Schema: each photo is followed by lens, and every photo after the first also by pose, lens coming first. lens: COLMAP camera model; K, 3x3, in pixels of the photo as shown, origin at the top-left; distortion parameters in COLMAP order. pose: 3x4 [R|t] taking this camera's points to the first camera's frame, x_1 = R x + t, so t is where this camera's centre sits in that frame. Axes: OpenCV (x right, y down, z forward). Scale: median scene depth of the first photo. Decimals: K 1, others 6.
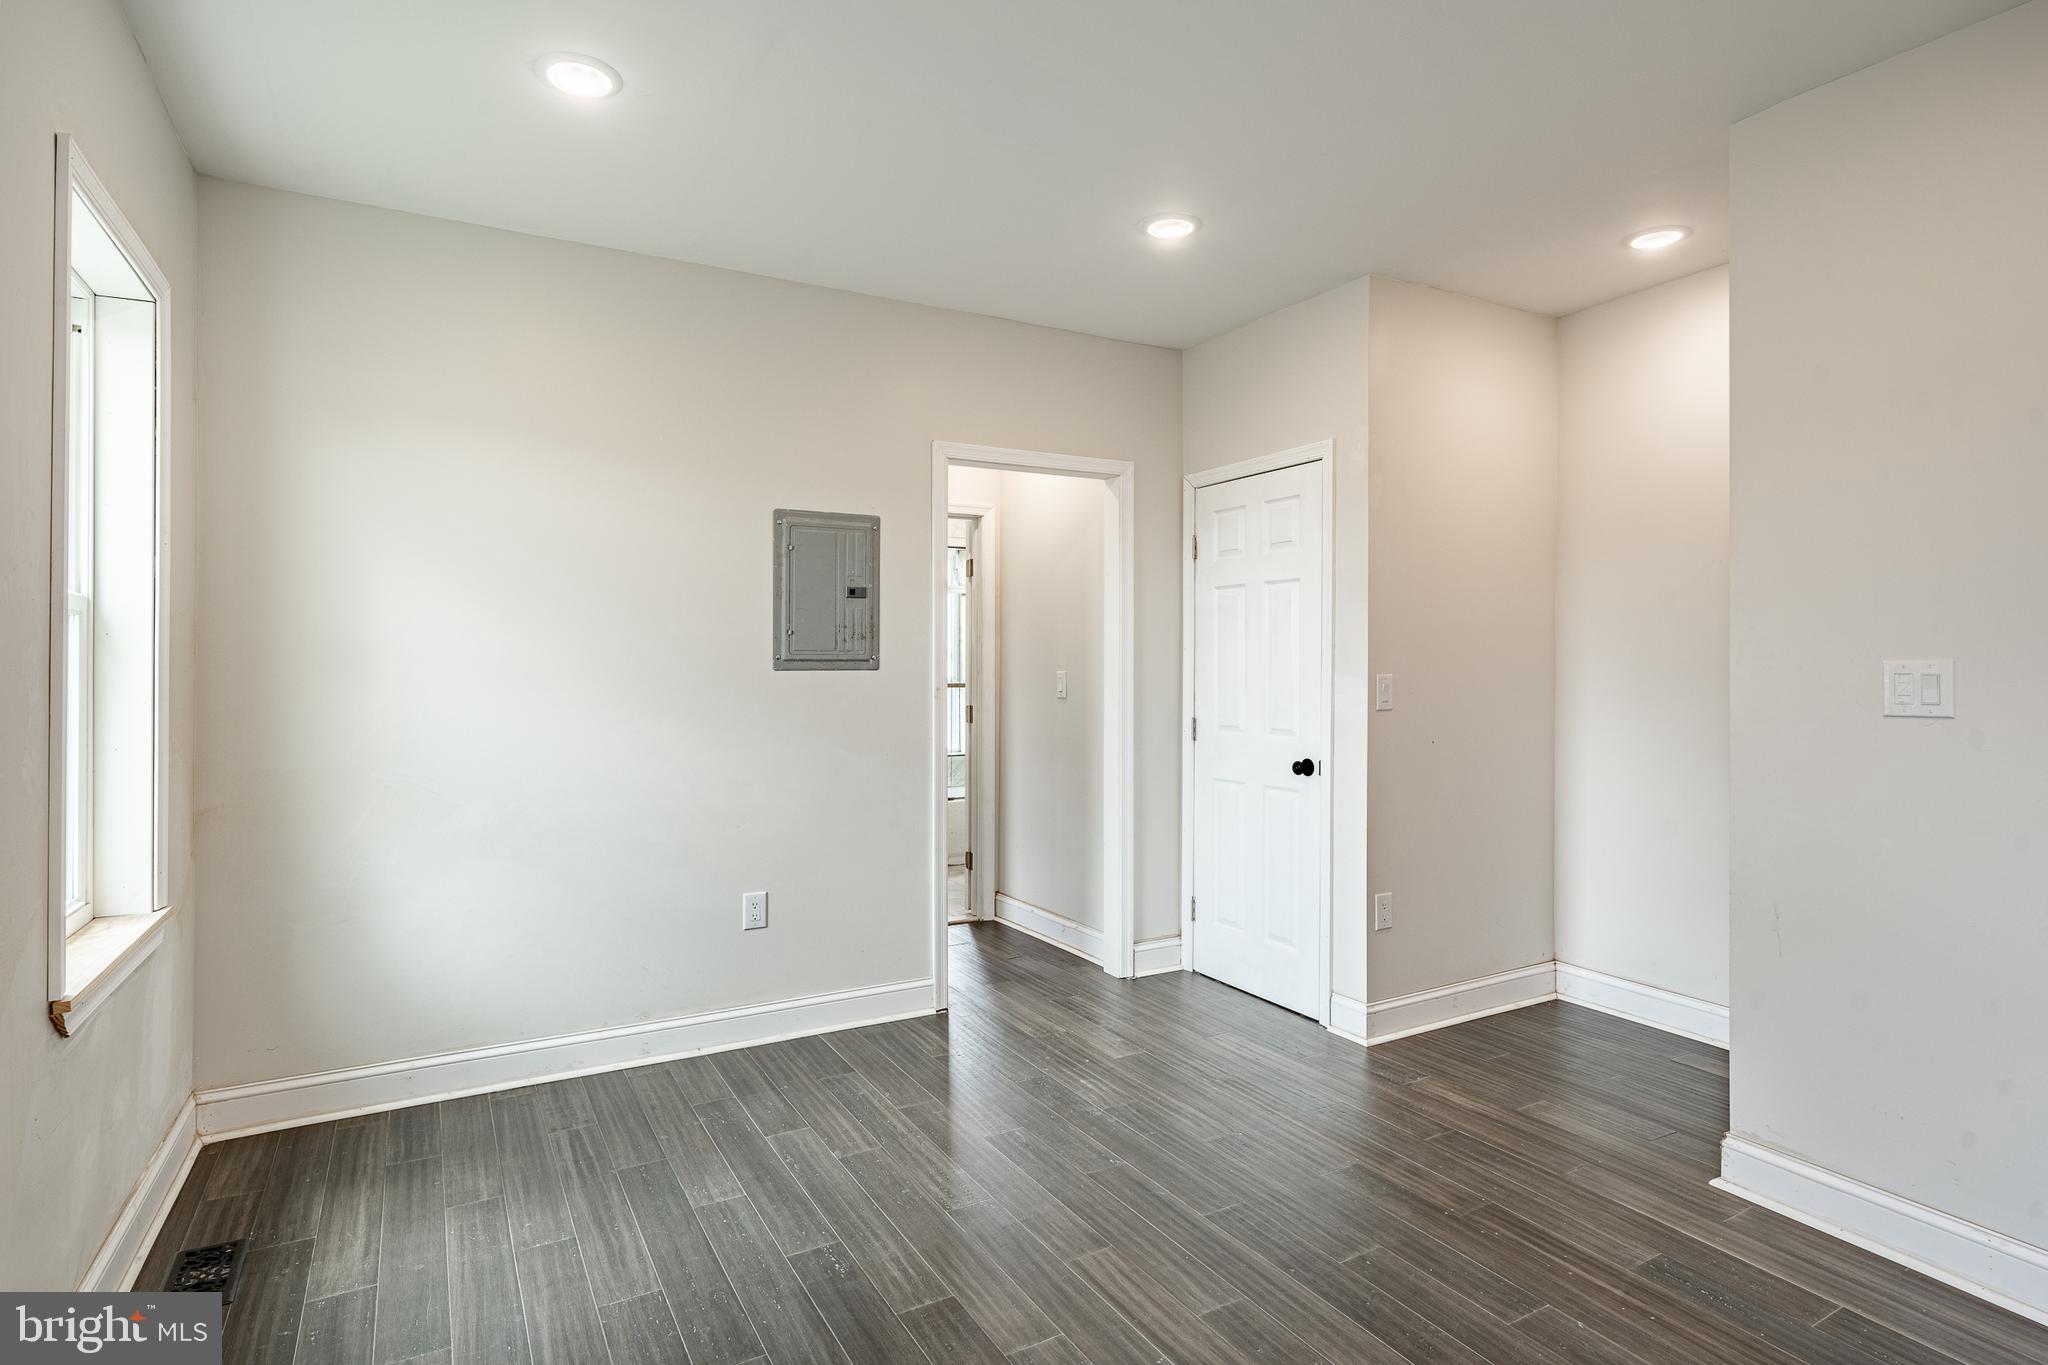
lens RADIAL K [[1032.9, 0, 1018.1], [0, 1032.9, 678.9], [0, 0, 1]] dist [-0.010064, 0.001147]
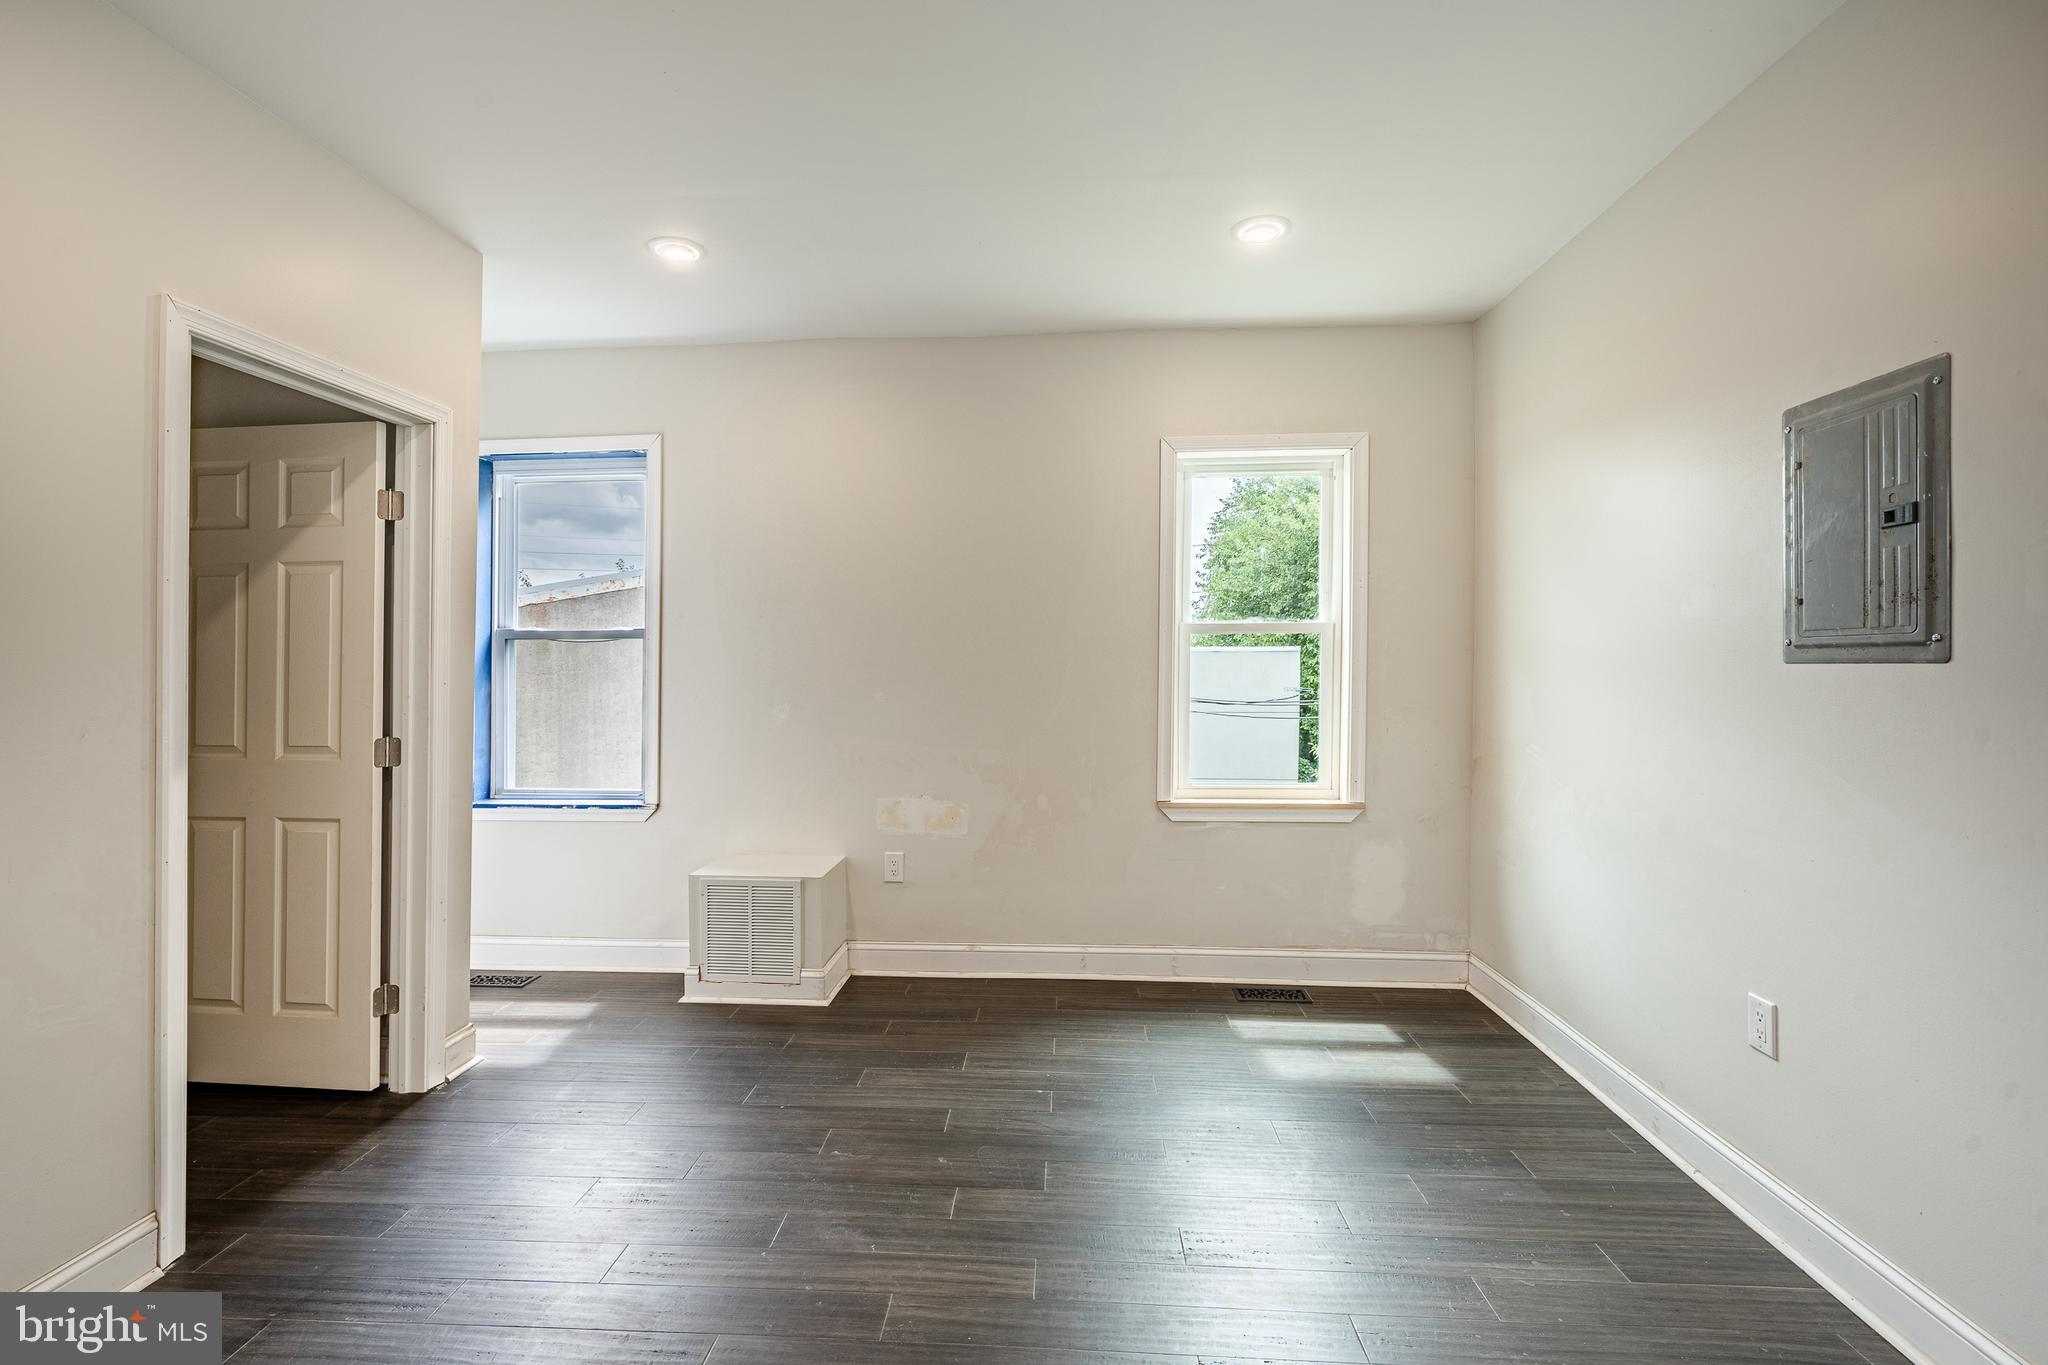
lens RADIAL K [[909.7, 0, 1016.8], [0, 909.7, 662.4], [0, 0, 1]] dist [0.002143, -0.000675]
pose [[-0.541066, -0.001943, -0.840978, 0.480078], [-0.006673, 0.999976, 0.001983, -0.006733], [0.840954, 0.006685, -0.541066, 0.877856]]
